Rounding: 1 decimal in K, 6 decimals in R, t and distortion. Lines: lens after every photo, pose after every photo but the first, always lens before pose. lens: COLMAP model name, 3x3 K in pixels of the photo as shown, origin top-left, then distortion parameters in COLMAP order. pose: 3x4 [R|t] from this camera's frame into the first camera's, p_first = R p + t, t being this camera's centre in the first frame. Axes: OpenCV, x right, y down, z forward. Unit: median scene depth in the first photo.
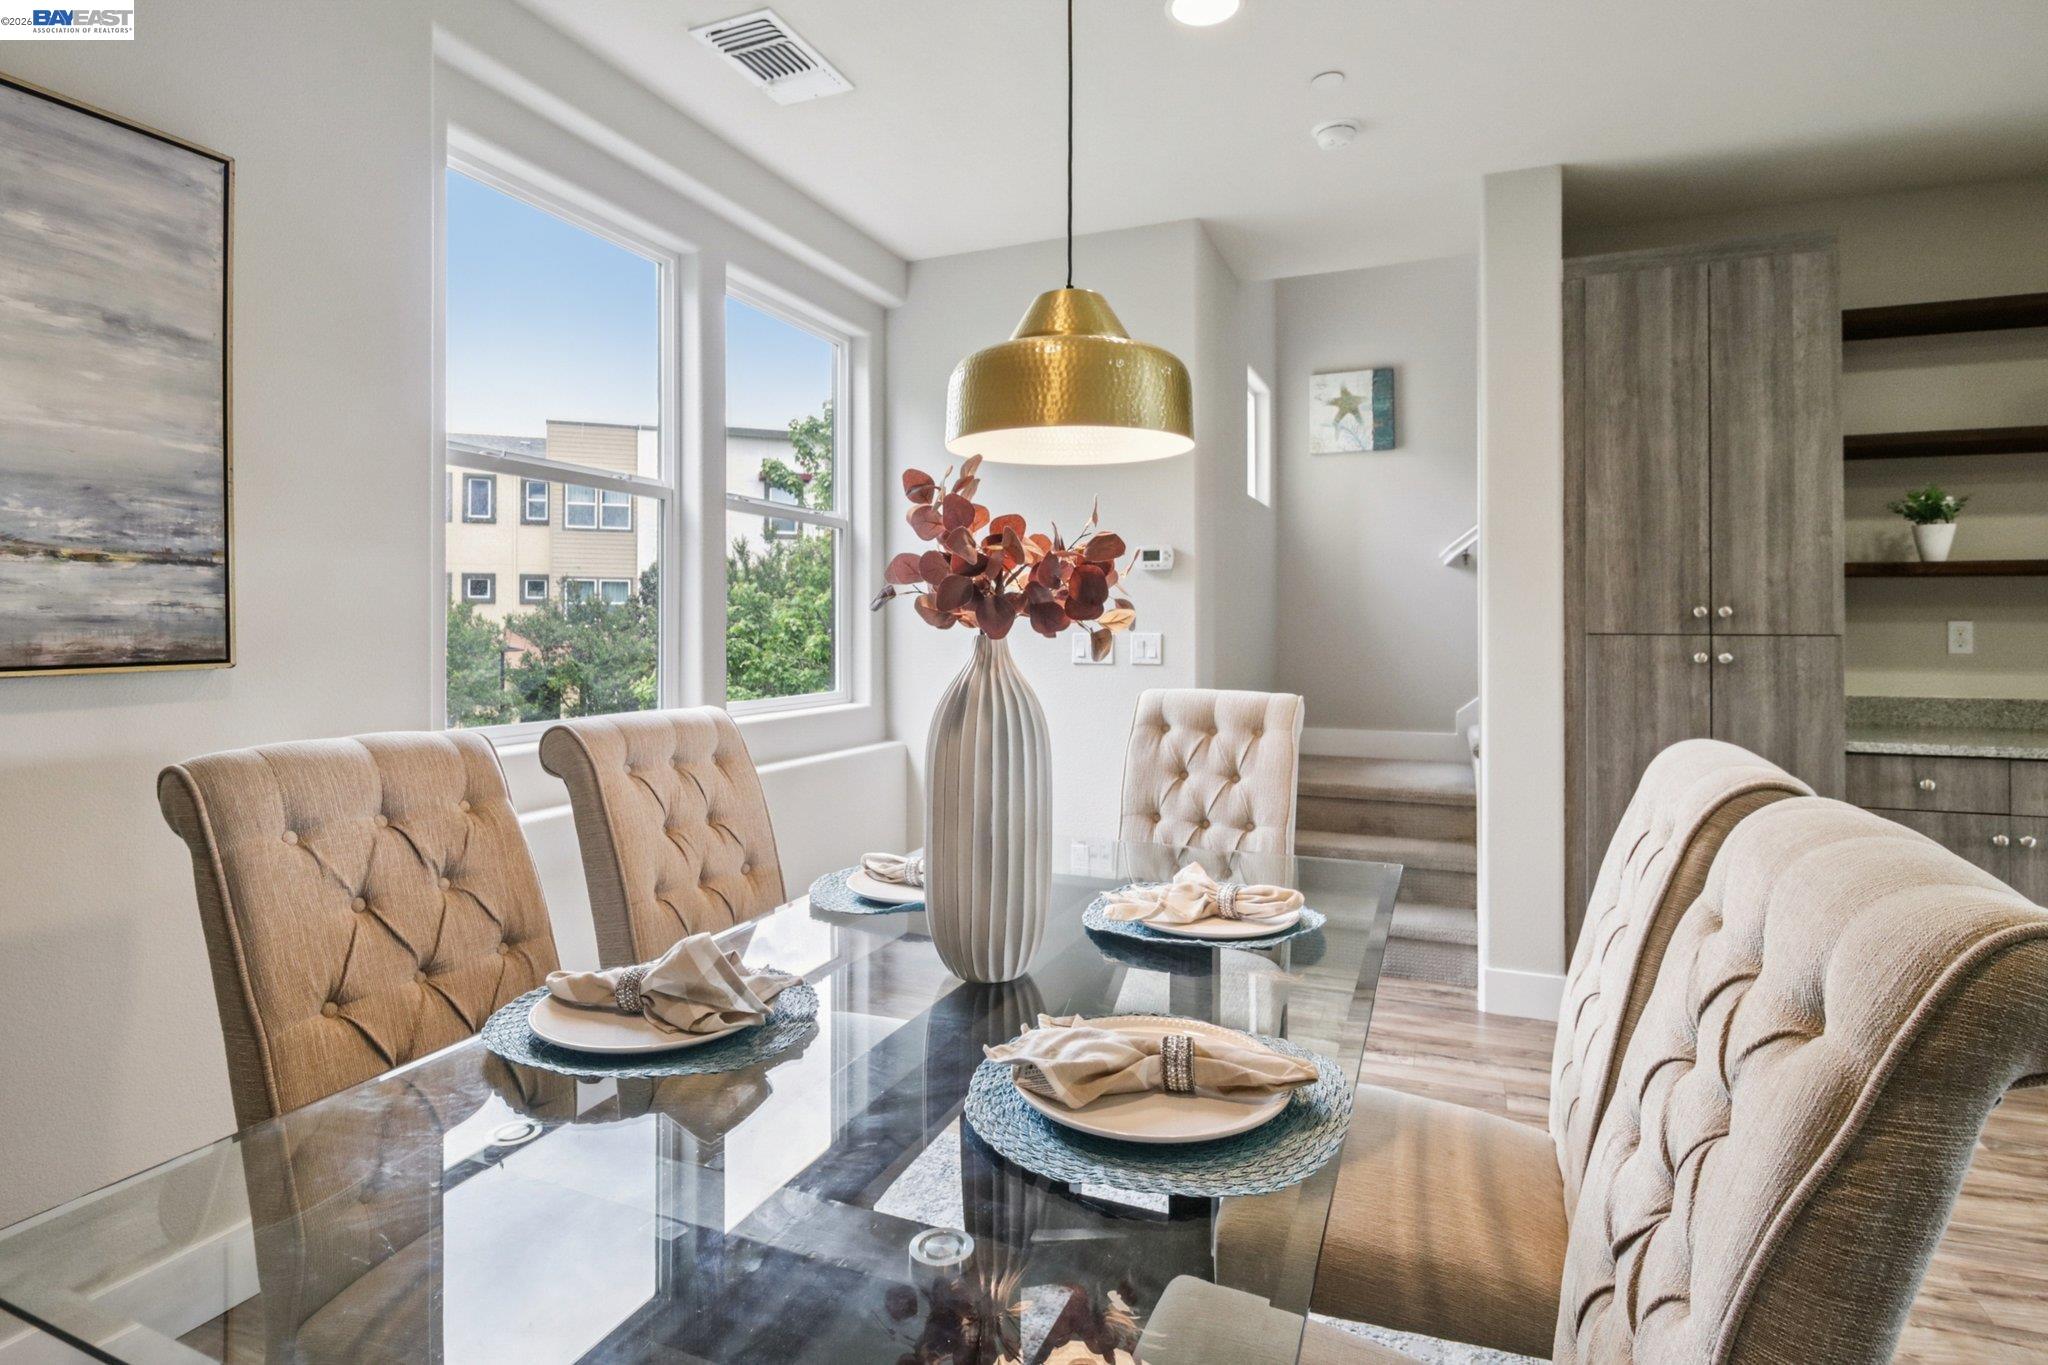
lens RADIAL K [[1033.2, 0, 1026.9], [0, 1033.2, 617.7], [0, 0, 1]] dist [0.000603, -0.010644]
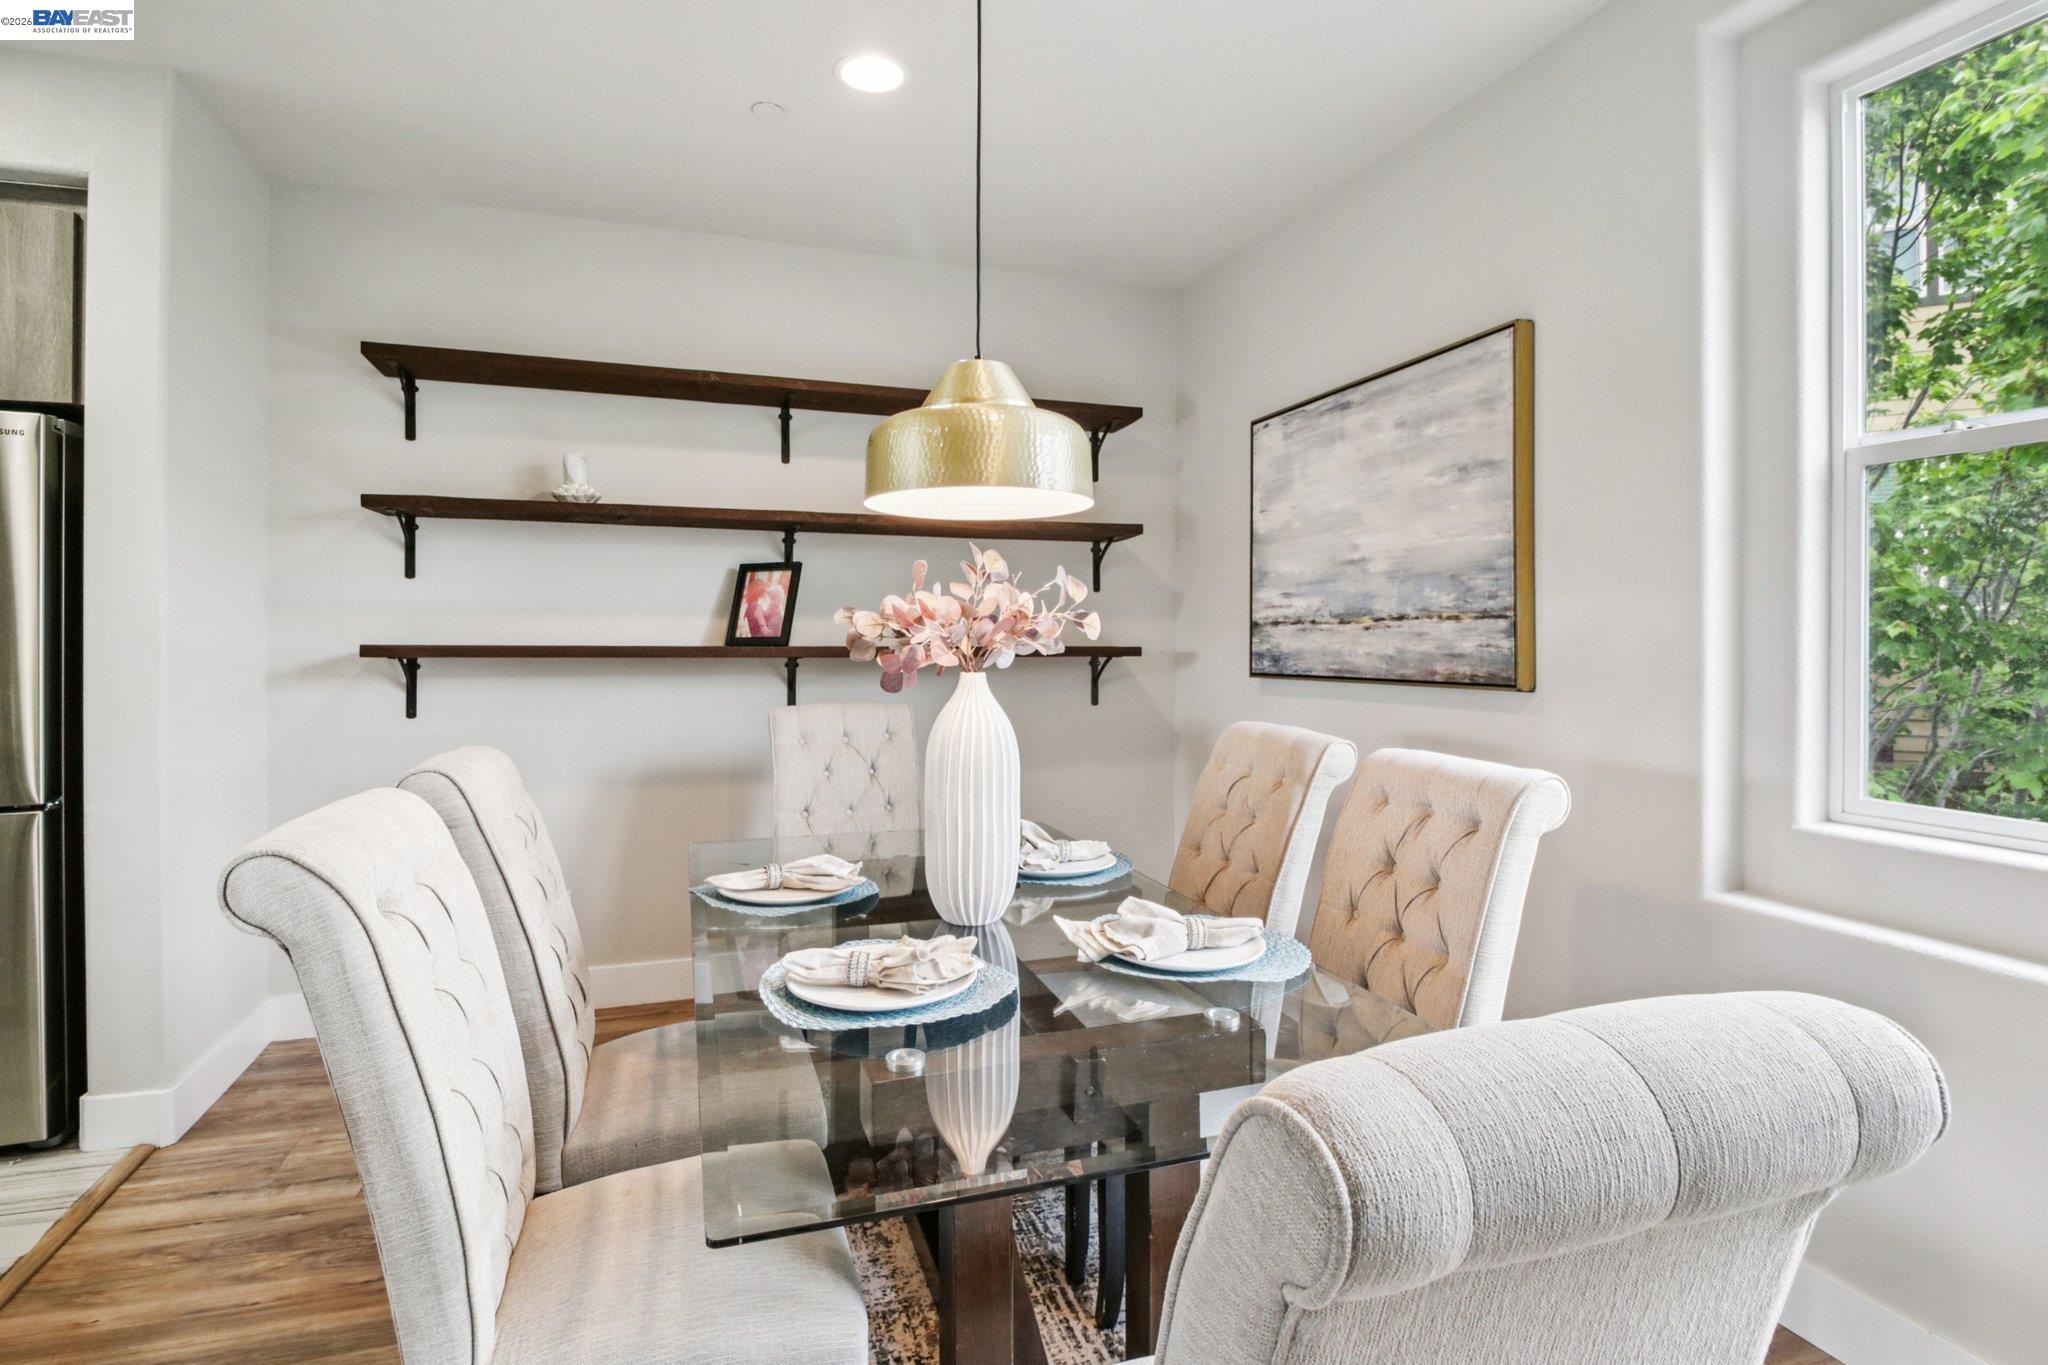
lens RADIAL K [[1021.6, 0, 1027.0], [0, 1021.6, 641.7], [0, 0, 1]] dist [0.004426, -0.013233]
pose [[-0.751421, -0.000601, -0.659823, 0.382583], [0.001346, 0.999996, -0.002443, -0.009562], [0.659822, -0.002724, -0.751417, 0.993133]]
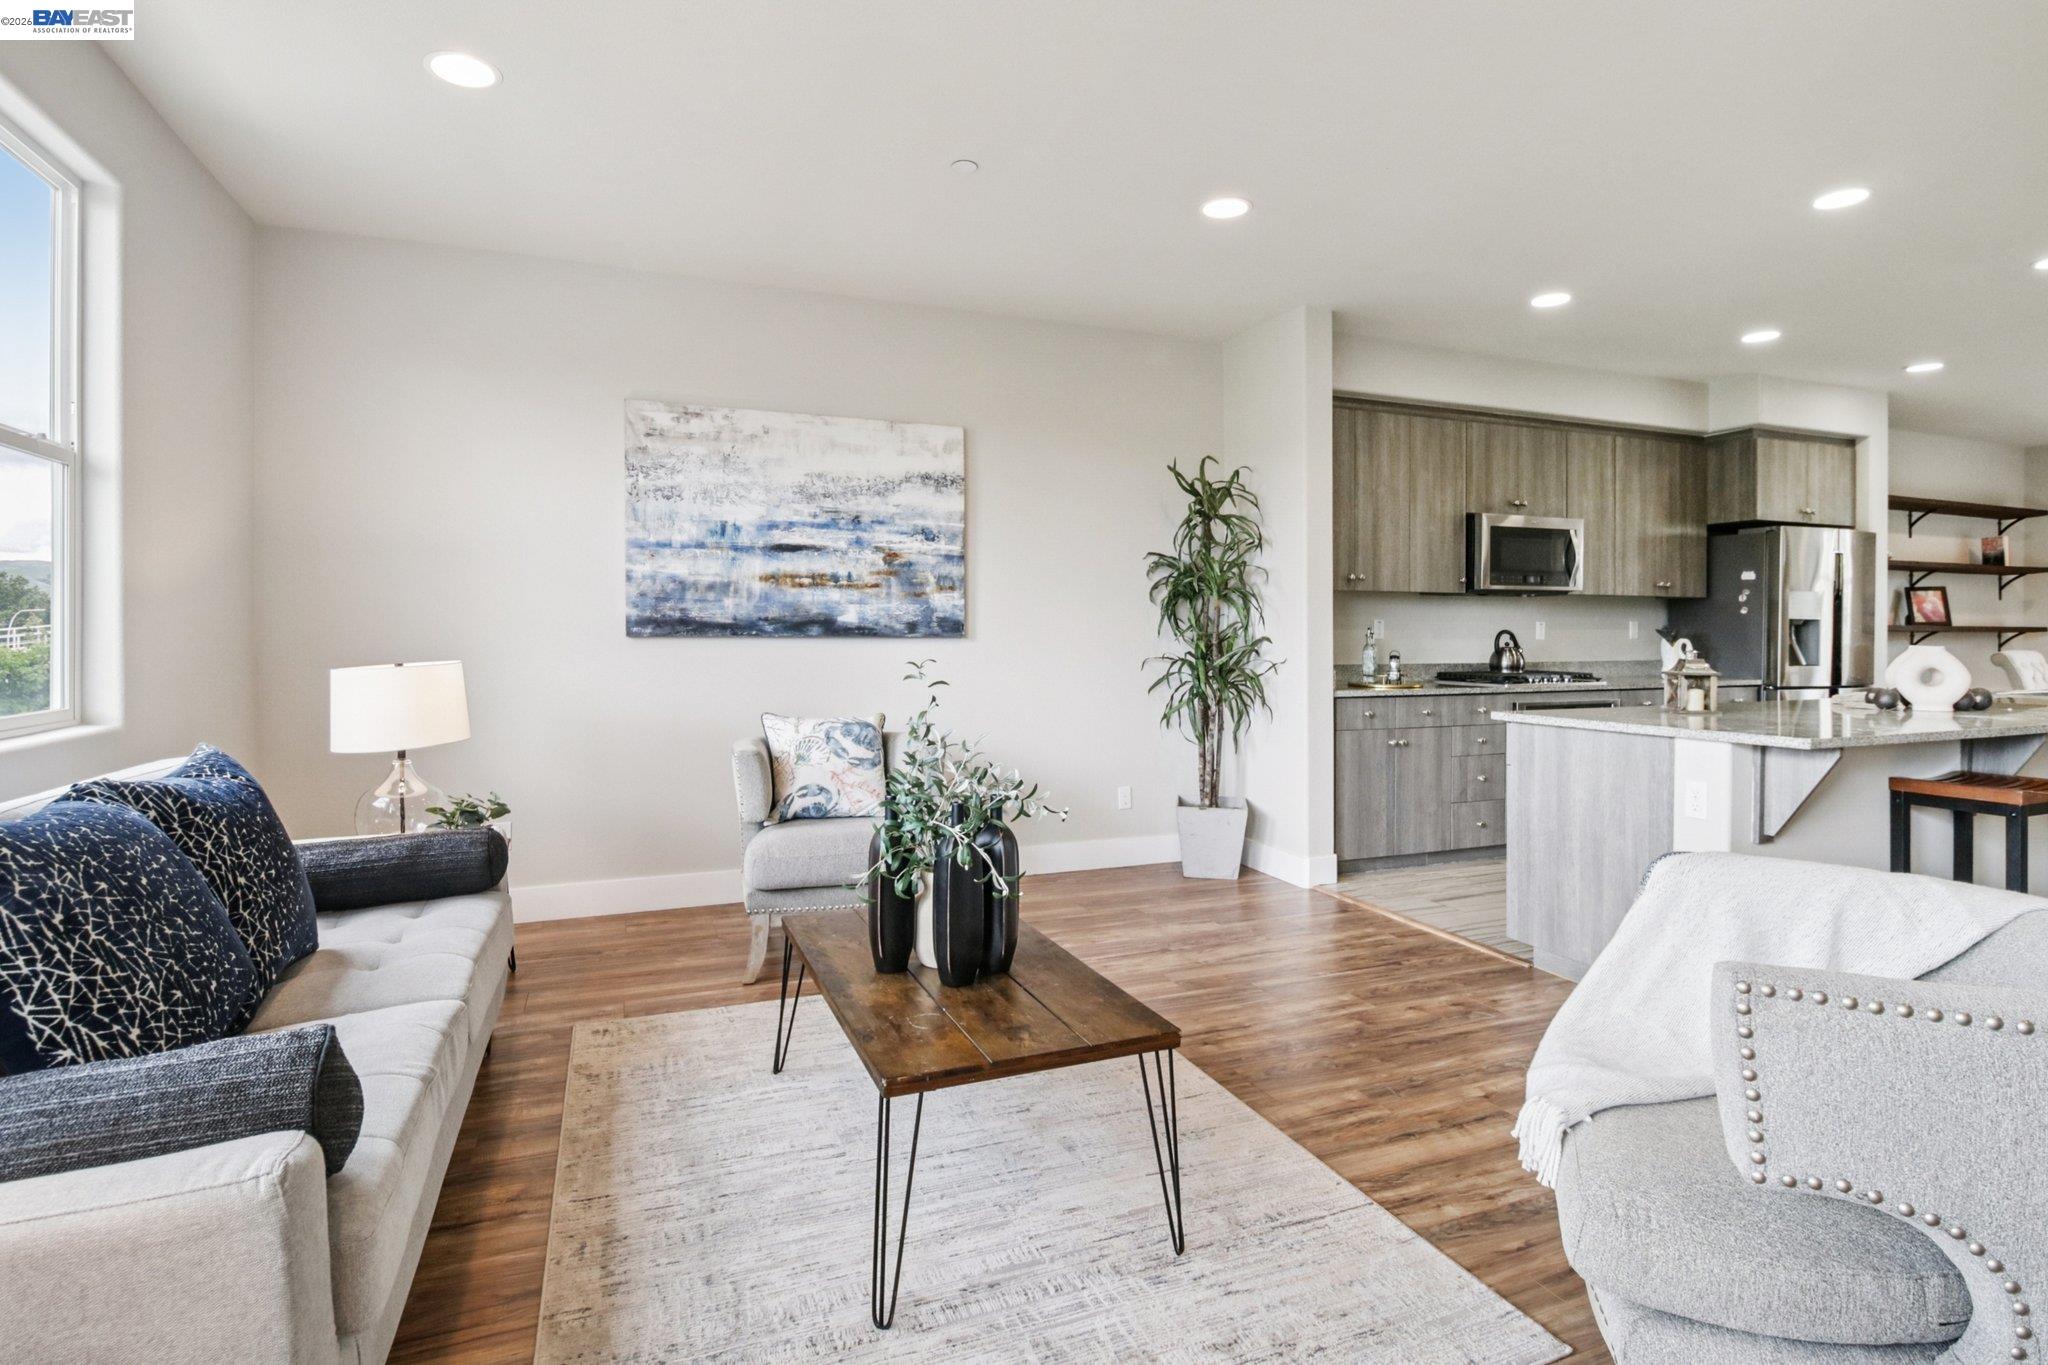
lens RADIAL K [[1021.6, 0, 1027.0], [0, 1021.6, 641.7], [0, 0, 1]] dist [0.004426, -0.013233]
pose [[-0.712488, 0.001808, -0.701682, 3.259386], [0.003823, 0.999992, -0.001306, 0.026641], [0.701673, -0.003613, -0.712489, 0.100577]]
